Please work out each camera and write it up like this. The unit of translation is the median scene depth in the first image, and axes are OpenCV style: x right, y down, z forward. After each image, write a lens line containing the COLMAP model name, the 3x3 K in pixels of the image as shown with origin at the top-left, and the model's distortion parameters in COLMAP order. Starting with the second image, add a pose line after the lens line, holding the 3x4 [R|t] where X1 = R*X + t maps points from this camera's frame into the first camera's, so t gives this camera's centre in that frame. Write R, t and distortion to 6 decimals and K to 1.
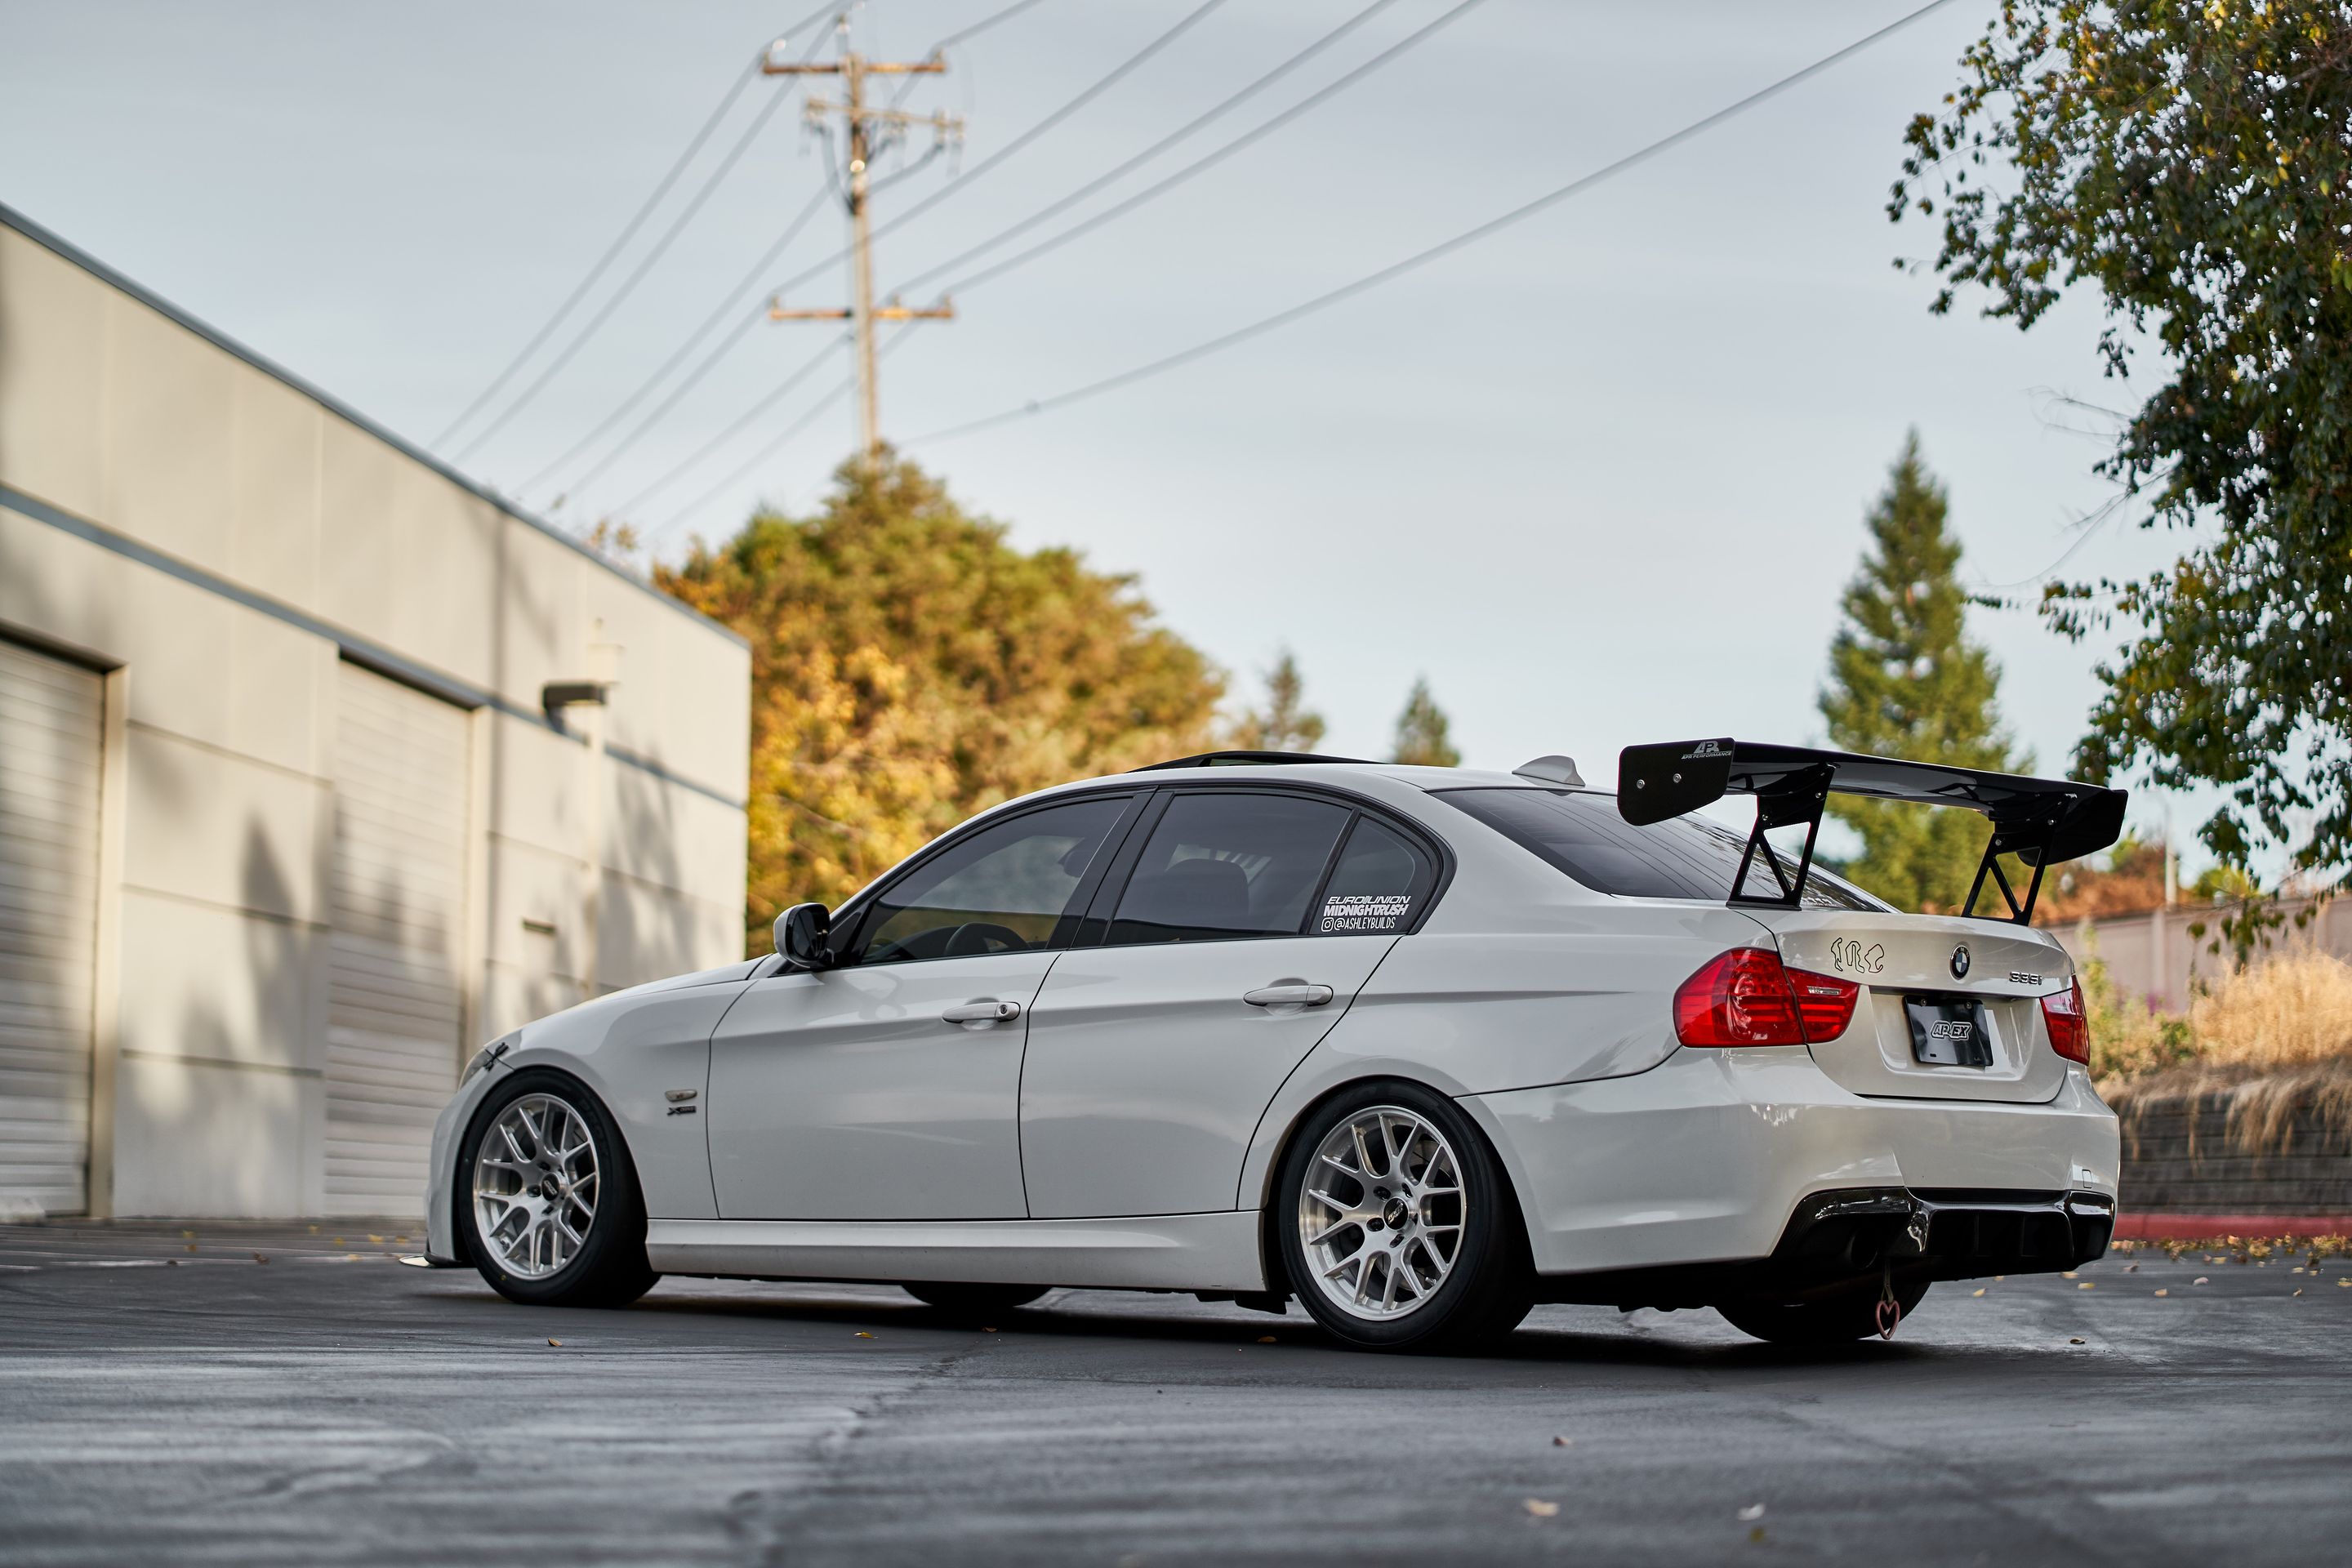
lens RADIAL K [[5598.5, 0, 1176.0], [0, 5598.5, 784.0], [0, 0, 1]] dist [0.034967, 0.144424]
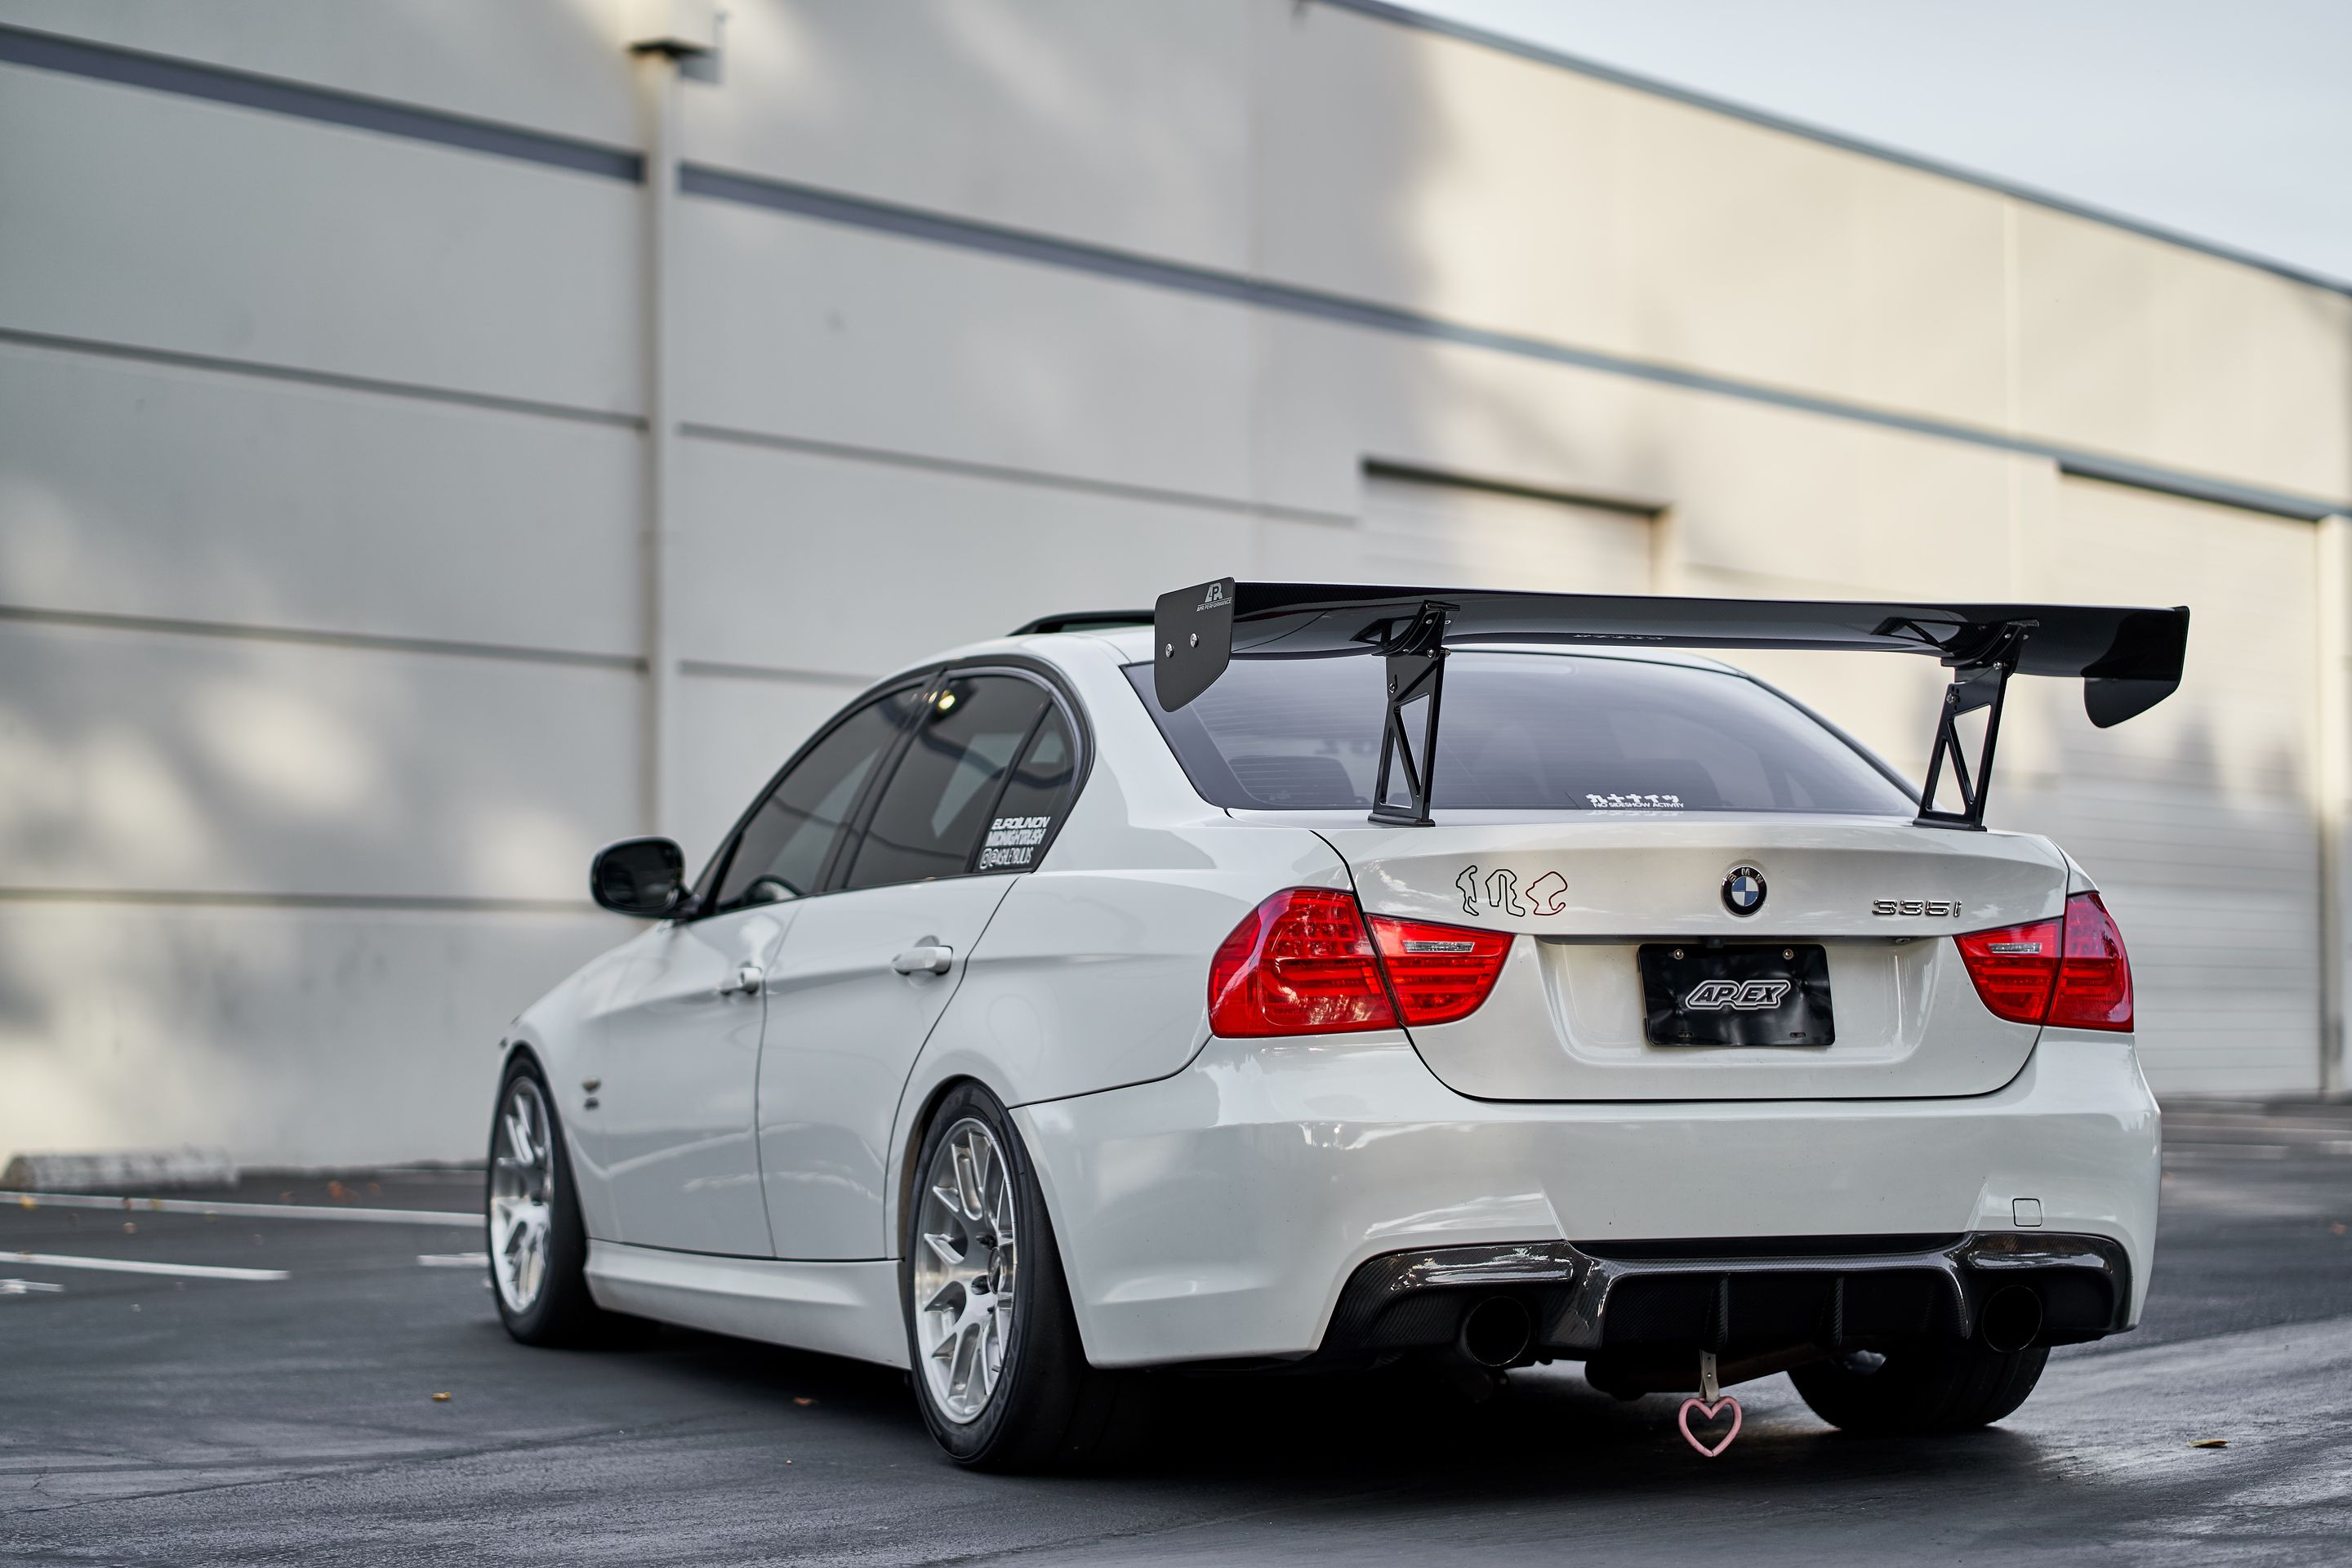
lens RADIAL K [[5598.5, 0, 1176.0], [0, 5598.5, 784.0], [0, 0, 1]] dist [0.034967, 0.144424]
pose [[0.883486, -0.036448, -0.467037, 0.389184], [0.052039, 0.998434, 0.020522, 0.002309], [0.465558, -0.042435, 0.883999, 0.389027]]
